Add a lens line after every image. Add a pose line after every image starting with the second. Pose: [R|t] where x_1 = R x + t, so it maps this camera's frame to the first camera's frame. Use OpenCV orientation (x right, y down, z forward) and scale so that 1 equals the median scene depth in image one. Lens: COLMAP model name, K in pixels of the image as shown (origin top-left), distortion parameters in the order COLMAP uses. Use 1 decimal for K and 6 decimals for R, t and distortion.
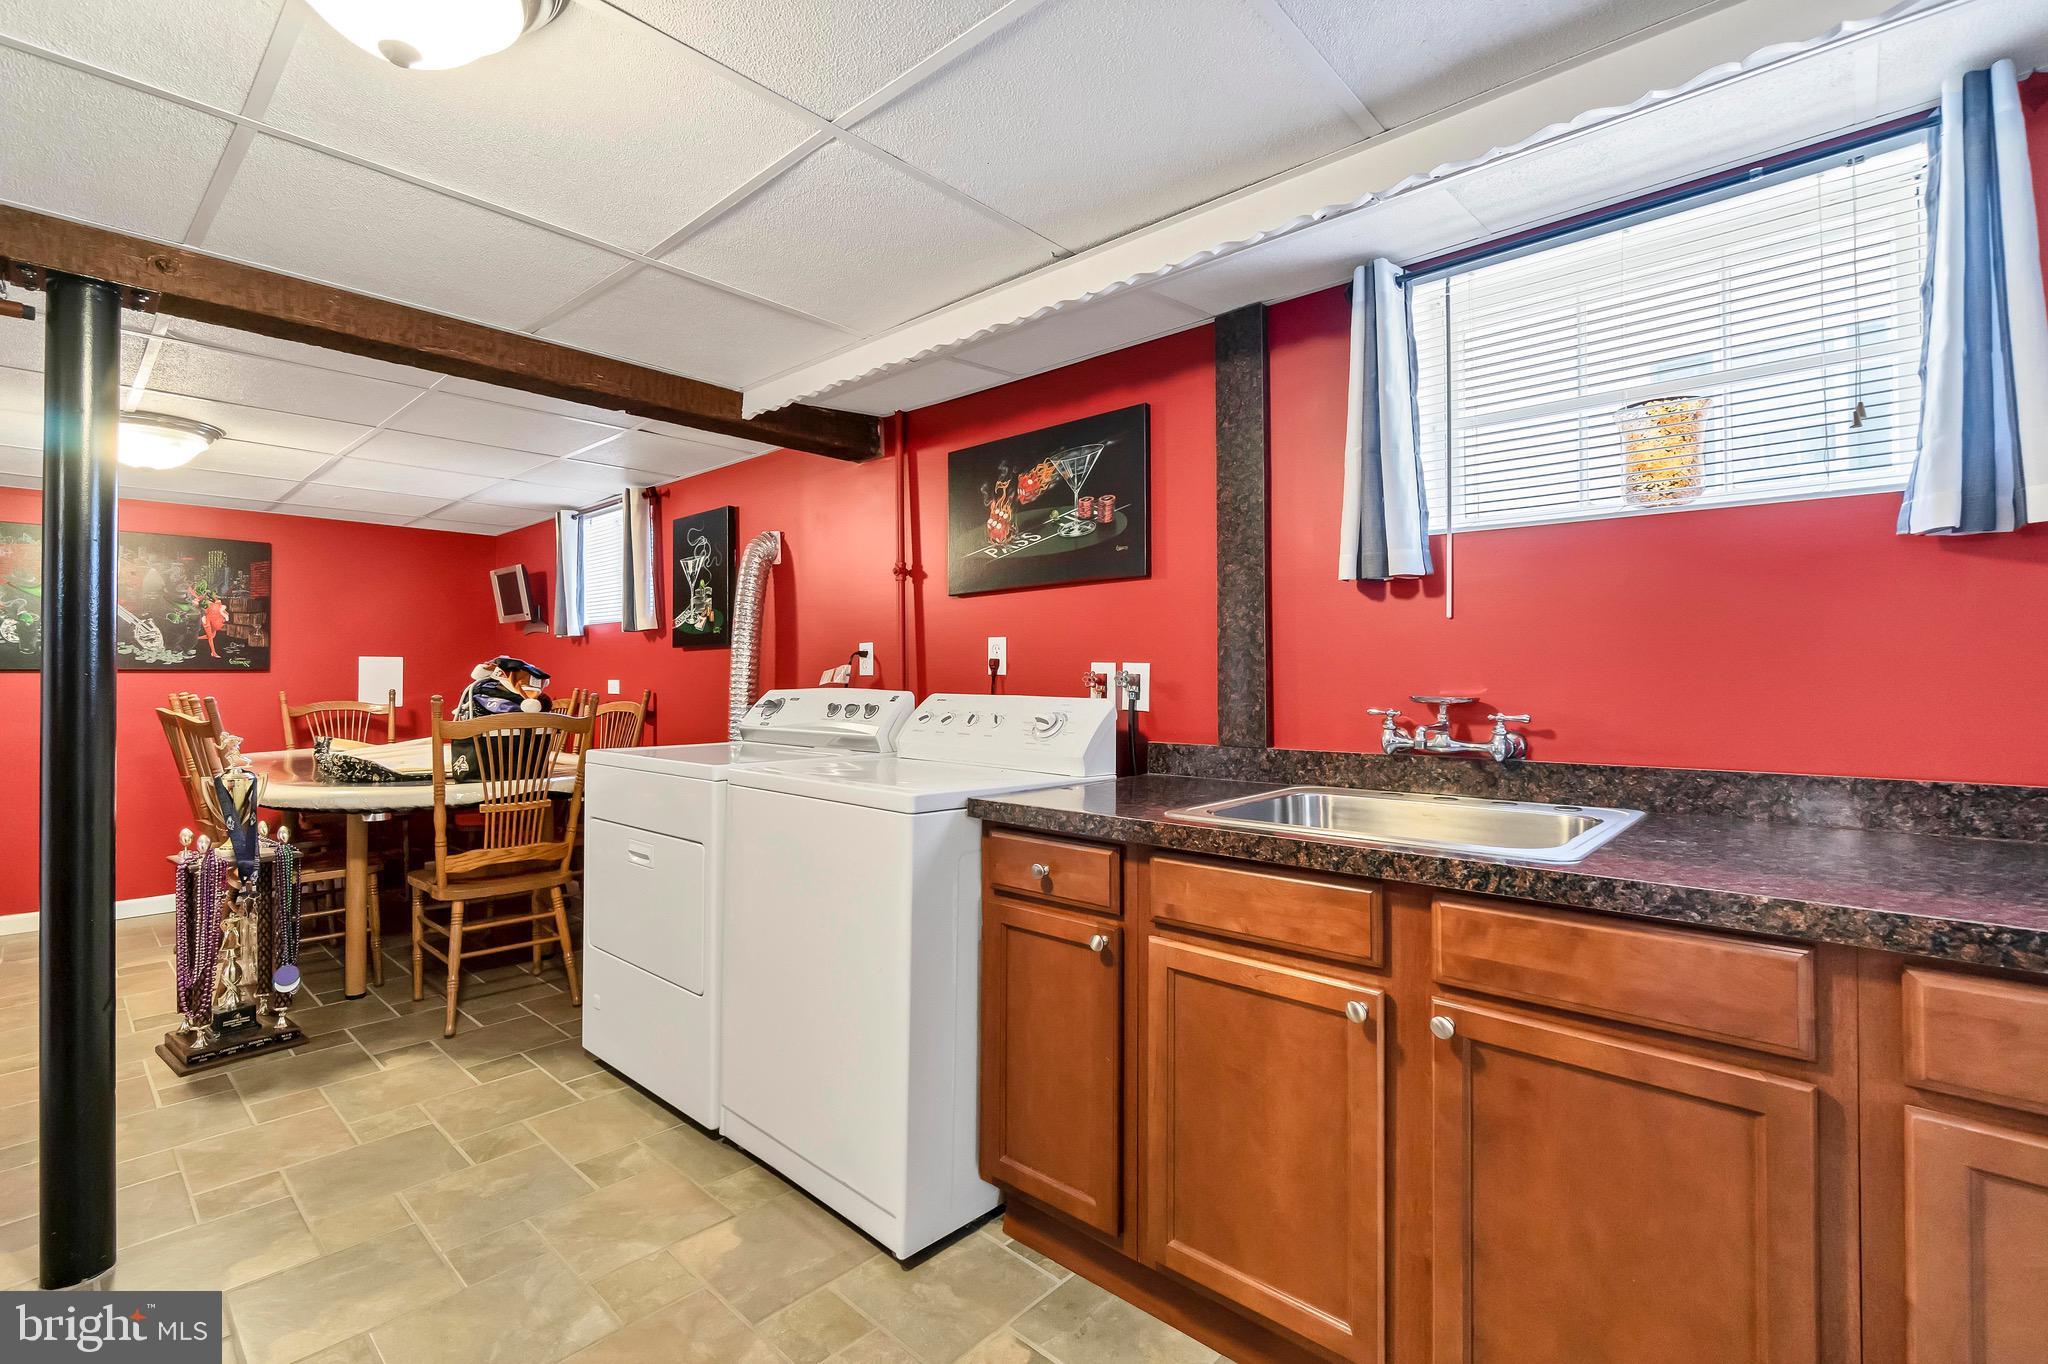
lens RADIAL K [[900.9, 0, 1032.4], [0, 900.9, 666.4], [0, 0, 1]] dist [-0.007877, -0.000234]
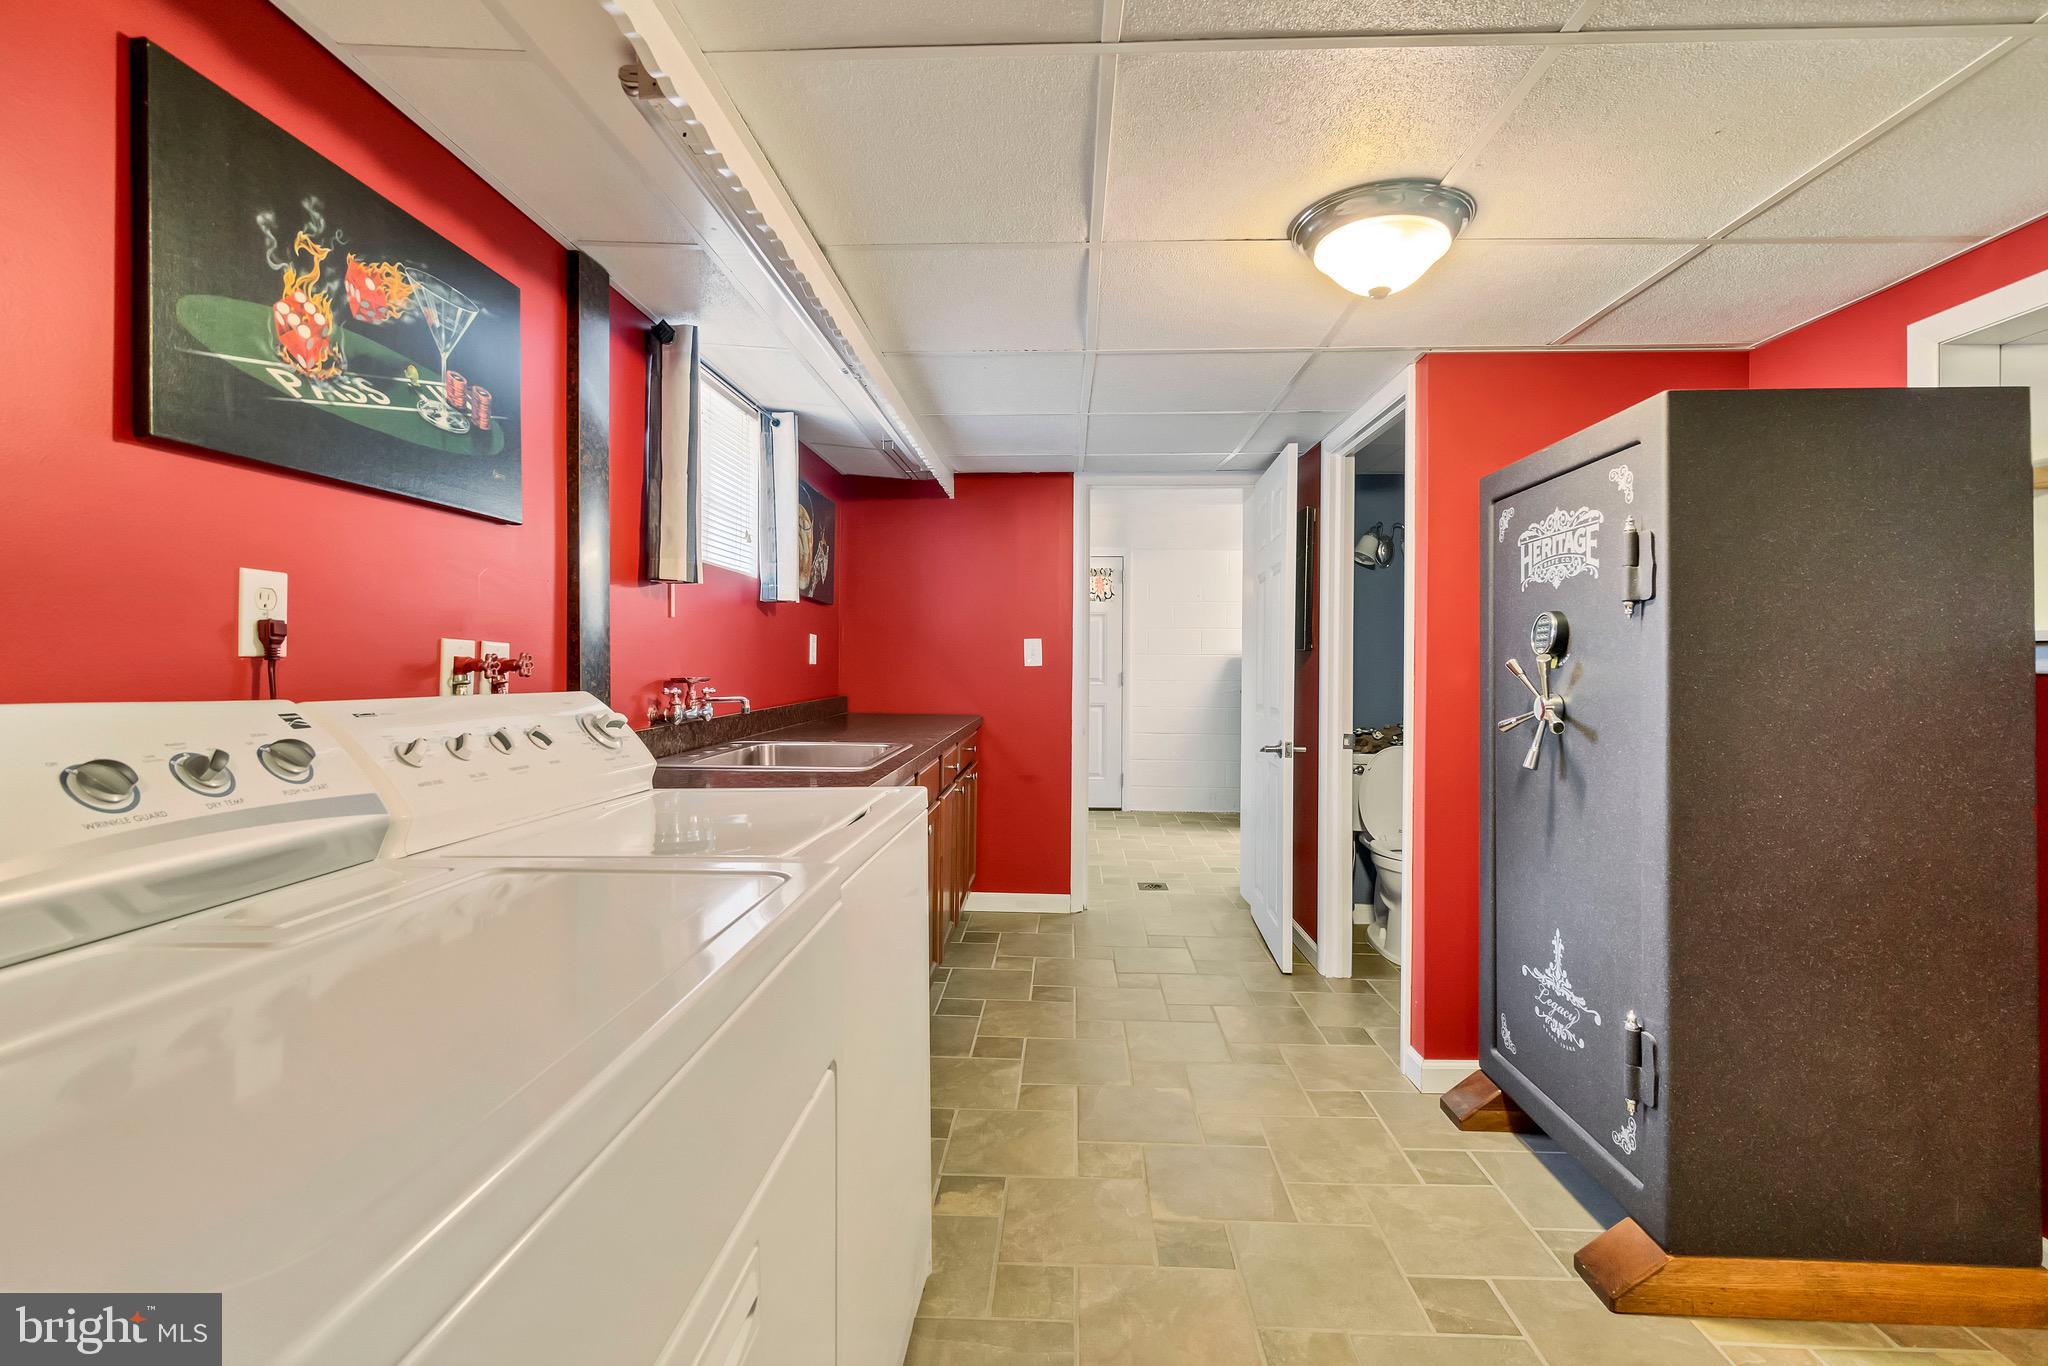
lens RADIAL K [[900.9, 0, 1032.4], [0, 900.9, 667.4], [0, 0, 1]] dist [-0.007877, -0.000234]
pose [[-0.631509, -0.001910, 0.775366, -0.642472], [-0.006545, 0.999974, -0.002868, 0.015186], [-0.775341, -0.006886, -0.631506, 1.024443]]
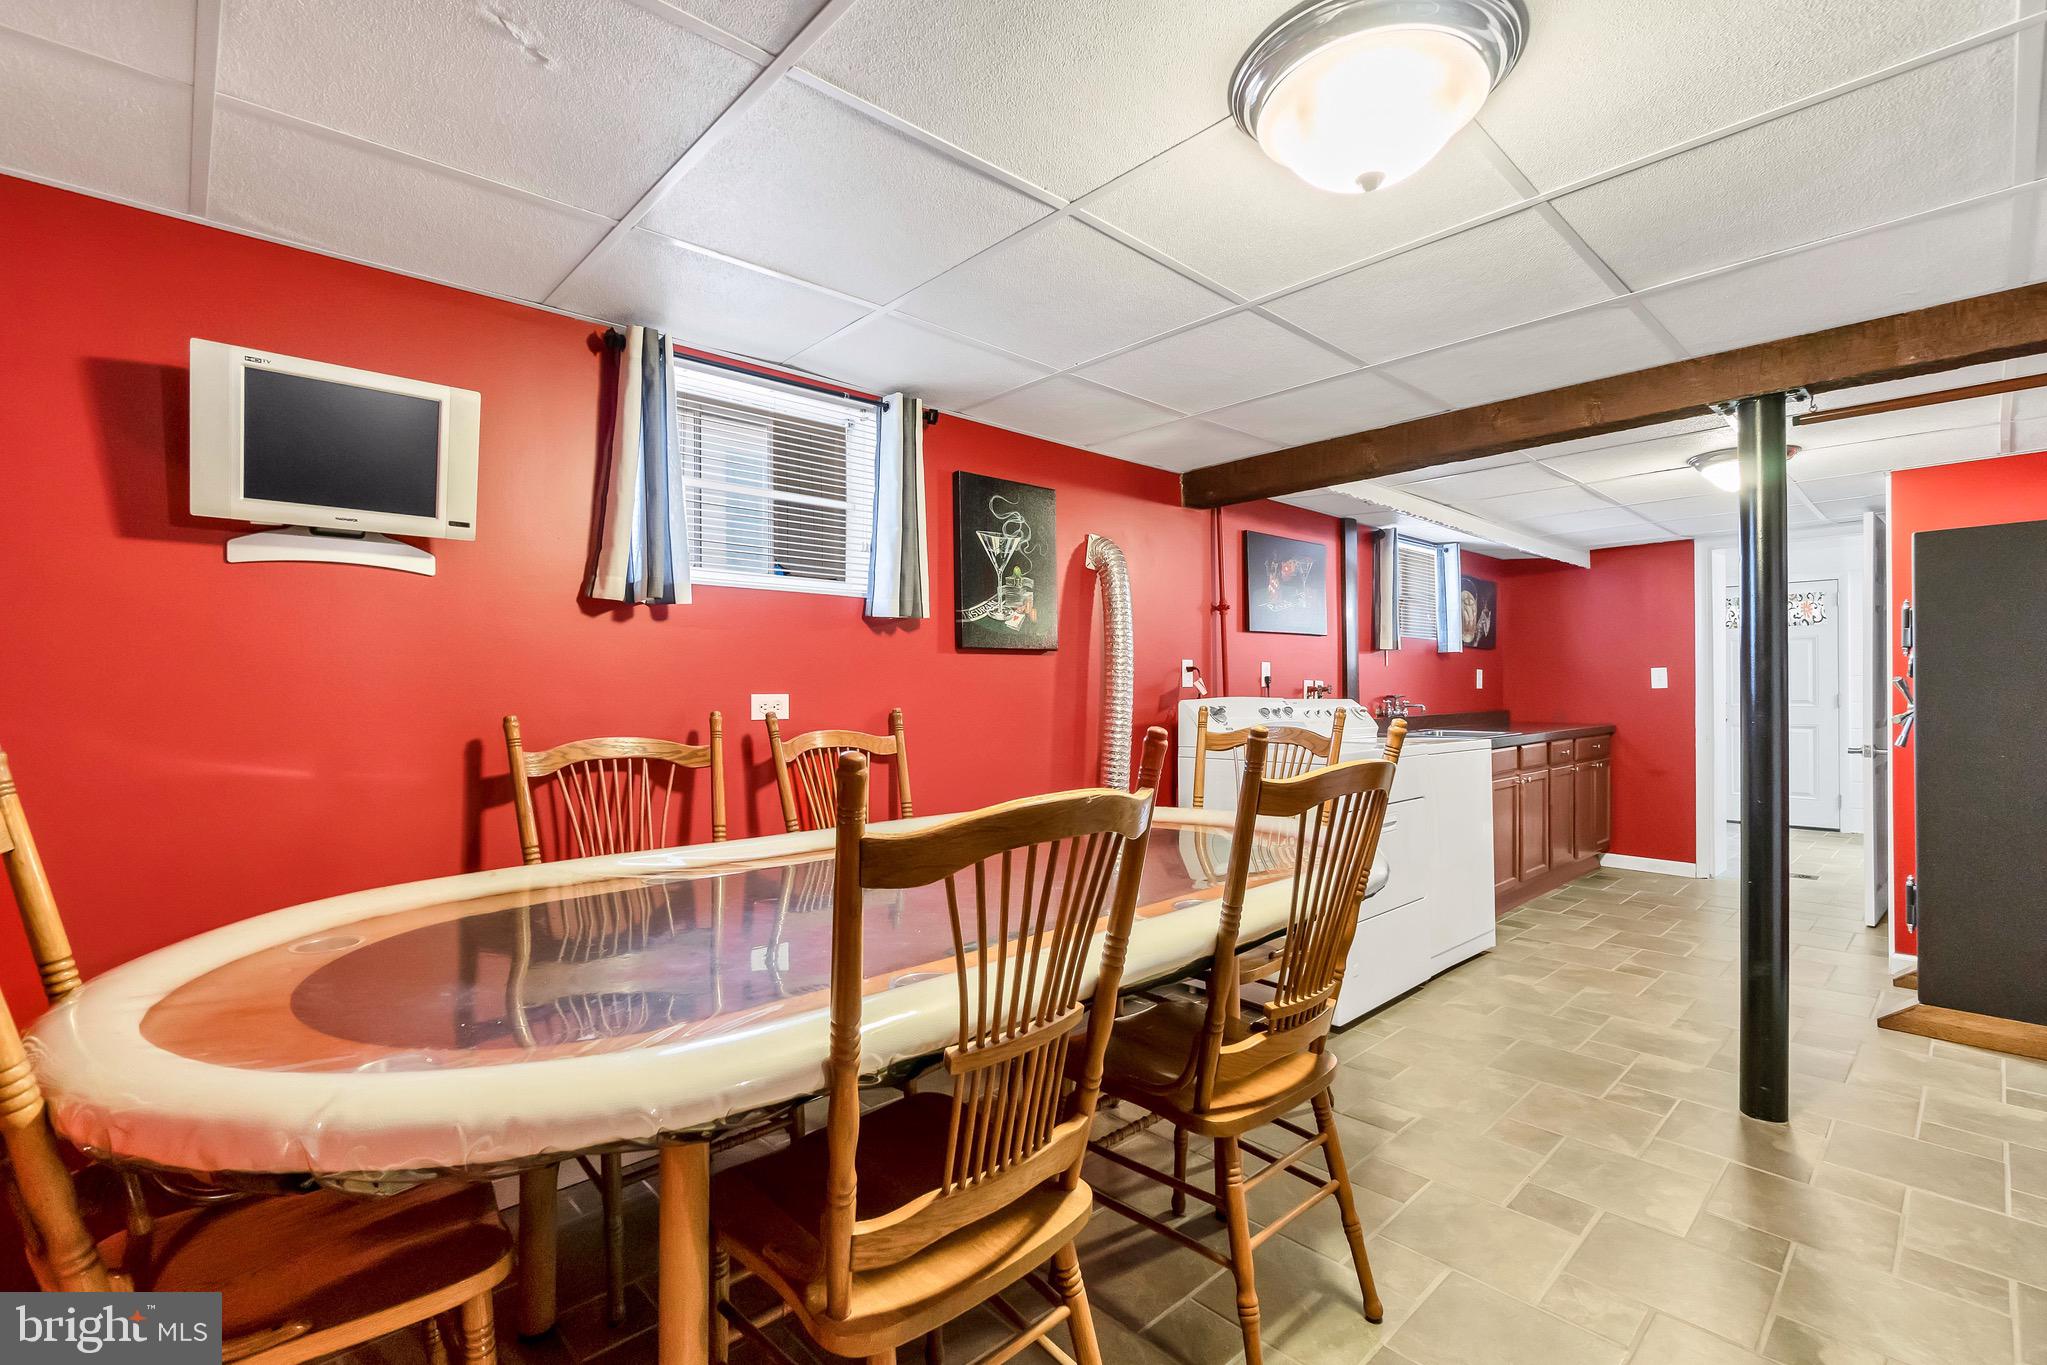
lens RADIAL K [[900.5, 0, 1031.9], [0, 900.5, 666.9], [0, 0, 1]] dist [-0.007877, -0.000234]
pose [[0.086749, 0.030173, 0.995773, -1.684172], [-0.002960, 0.999545, -0.030029, 0.025385], [-0.996226, -0.000343, 0.086798, 1.320160]]
